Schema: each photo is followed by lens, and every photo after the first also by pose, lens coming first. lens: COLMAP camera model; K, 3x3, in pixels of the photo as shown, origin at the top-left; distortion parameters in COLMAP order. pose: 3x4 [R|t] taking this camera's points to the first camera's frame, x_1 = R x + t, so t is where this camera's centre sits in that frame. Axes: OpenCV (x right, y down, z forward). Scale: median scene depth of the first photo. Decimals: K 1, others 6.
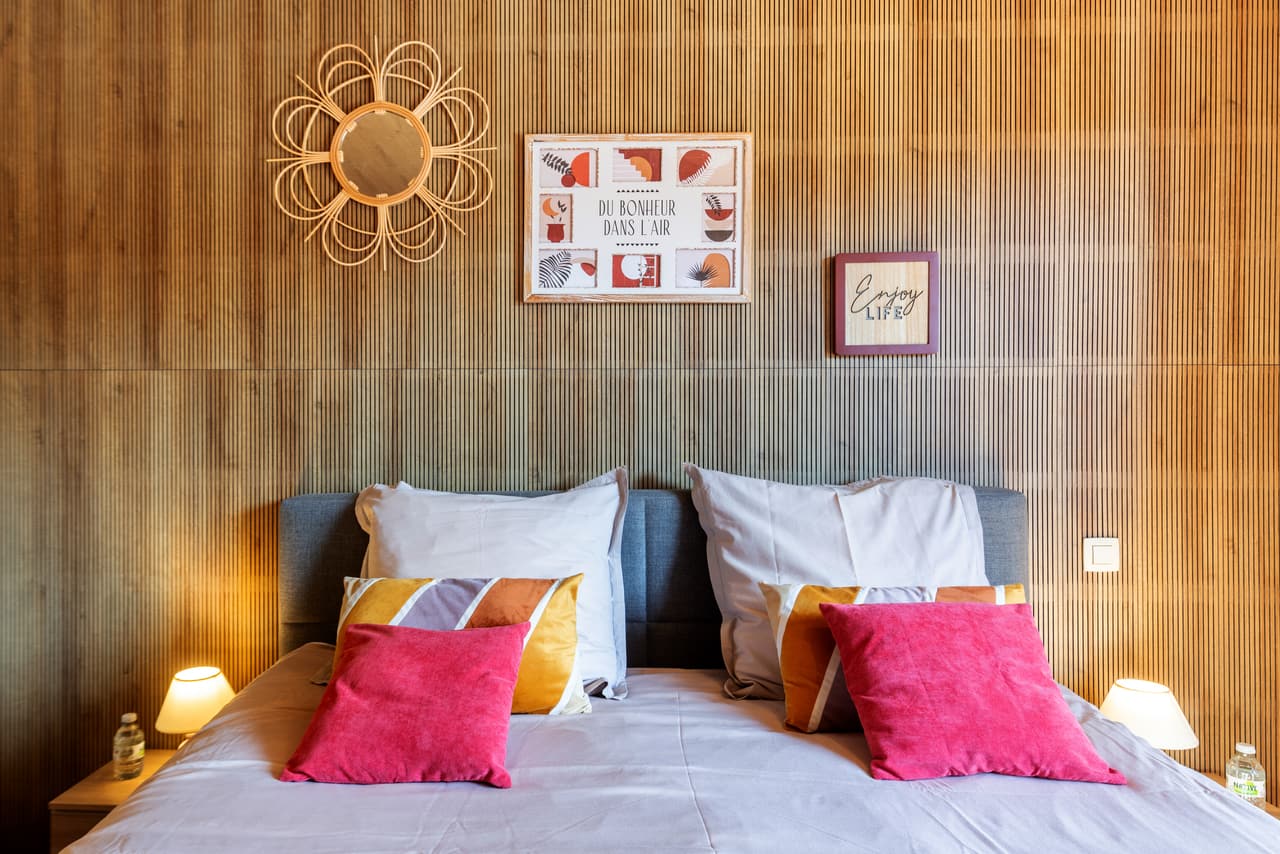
lens RADIAL K [[818.2, 0, 639.8], [0, 818.2, 431.8], [0, 0, 1]] dist [0.008082, 0.002471]
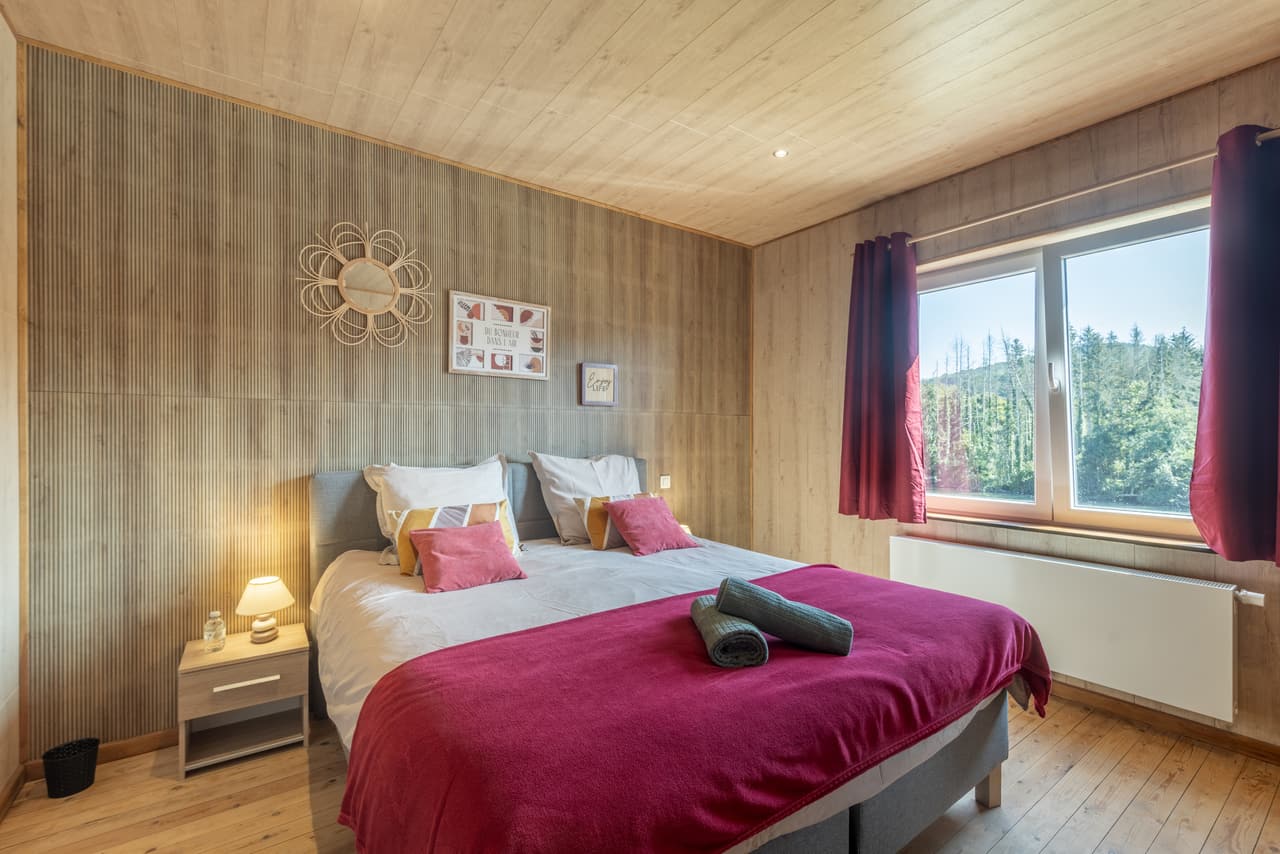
lens RADIAL K [[563.3, 0, 634.9], [0, 563.3, 434.0], [0, 0, 1]] dist [0.003263, -0.000215]
pose [[0.776308, 0.002904, 0.630347, -0.667826], [-0.000920, 0.999994, -0.003474, -0.002342], [-0.630353, 0.002117, 0.776306, -0.372591]]
